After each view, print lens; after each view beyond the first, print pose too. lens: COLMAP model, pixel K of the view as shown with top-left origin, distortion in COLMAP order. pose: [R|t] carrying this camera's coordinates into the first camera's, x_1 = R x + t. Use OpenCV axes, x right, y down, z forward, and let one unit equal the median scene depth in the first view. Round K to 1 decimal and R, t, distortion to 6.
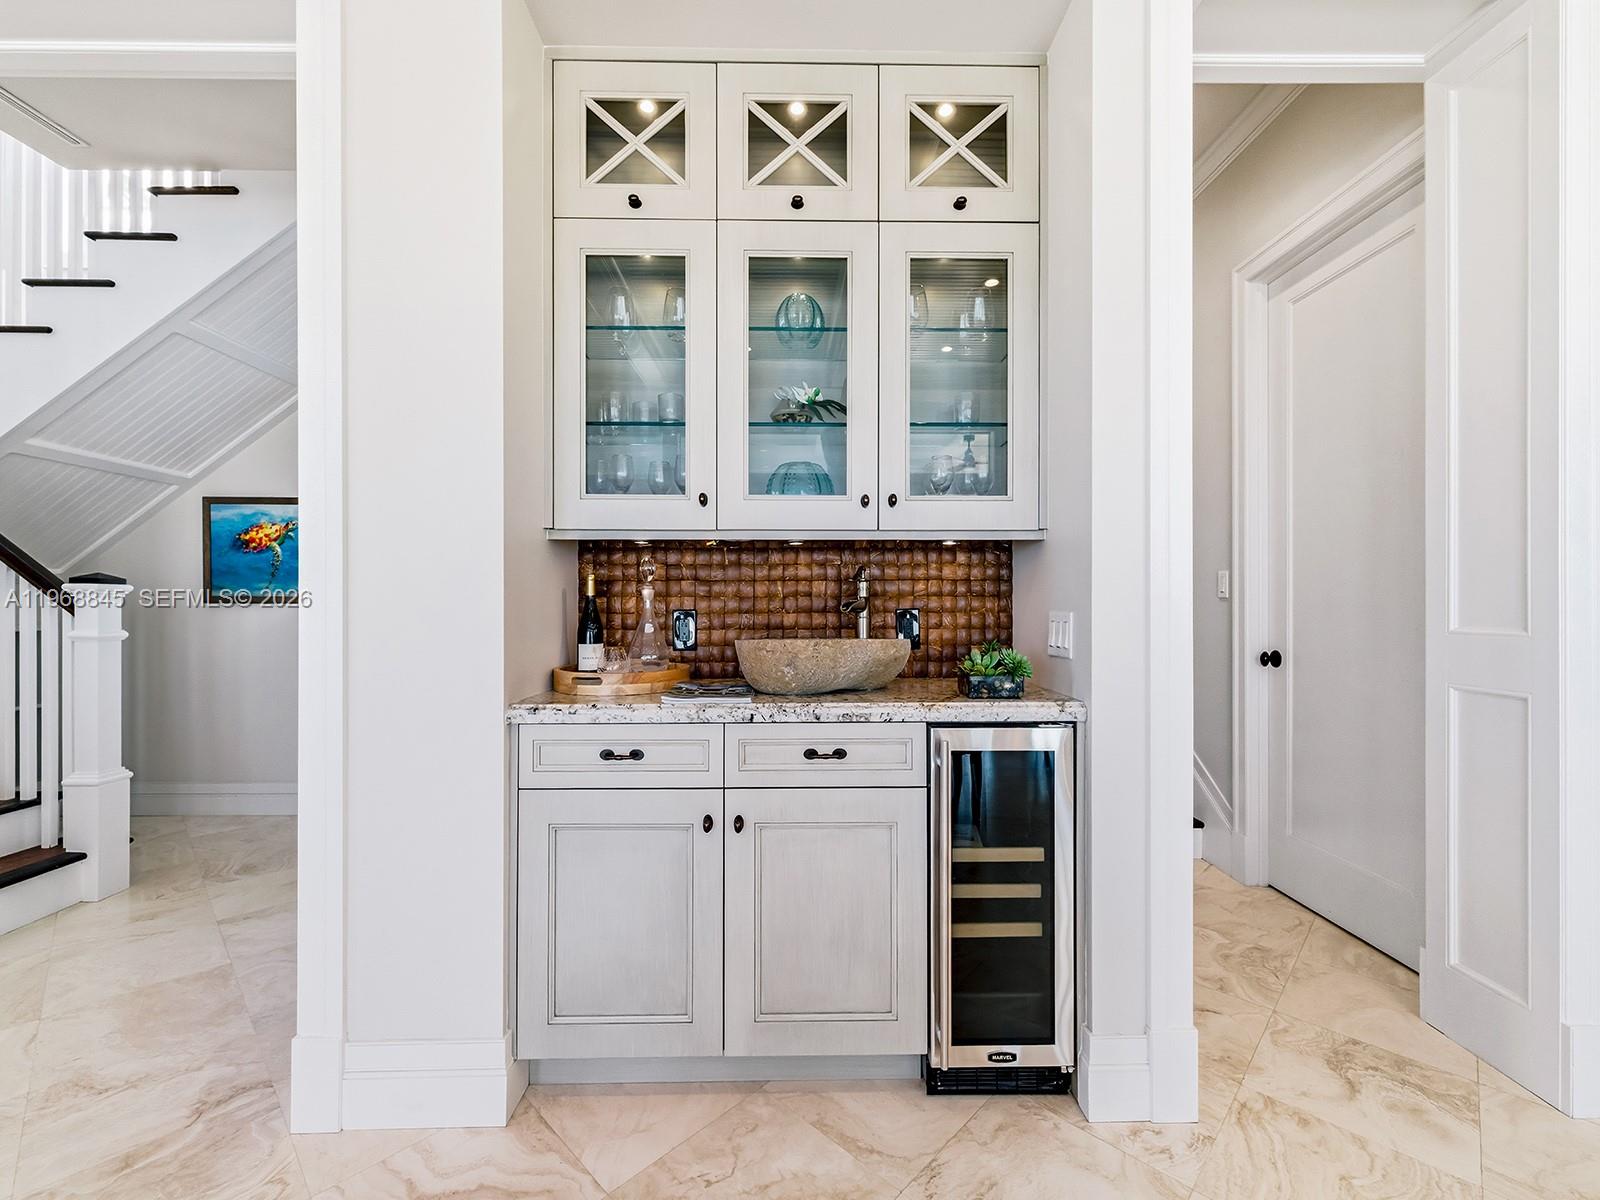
lens RADIAL K [[682.8, 0, 800.0], [0, 682.8, 600.0], [0, 0, 1]] dist [0.000985, 0.000026]
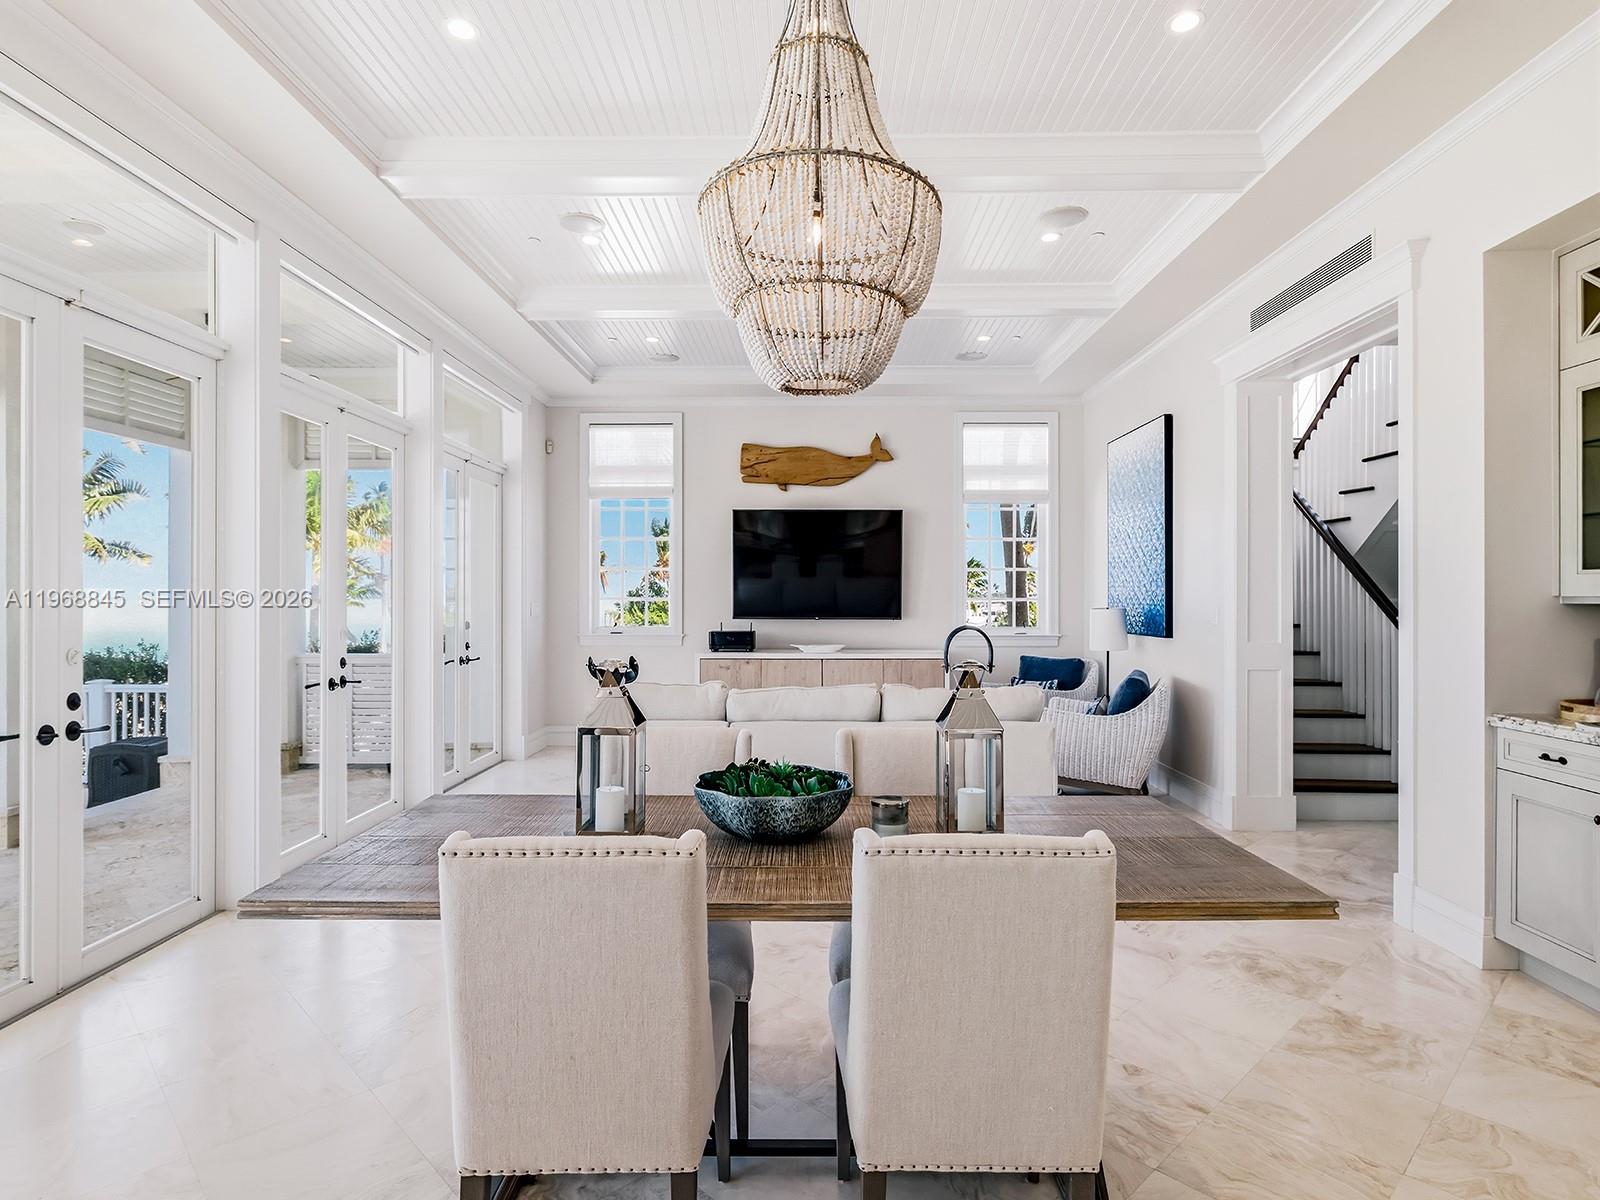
lens RADIAL K [[948.7, 0, 800.0], [0, 948.7, 600.0], [0, 0, 1]] dist [0.001513, 0.000659]
pose [[-0.028293, -0.002831, -0.999596, 1.805195], [0.000946, 0.999995, -0.002859, -0.105929], [0.999599, -0.001027, -0.028290, -0.541239]]
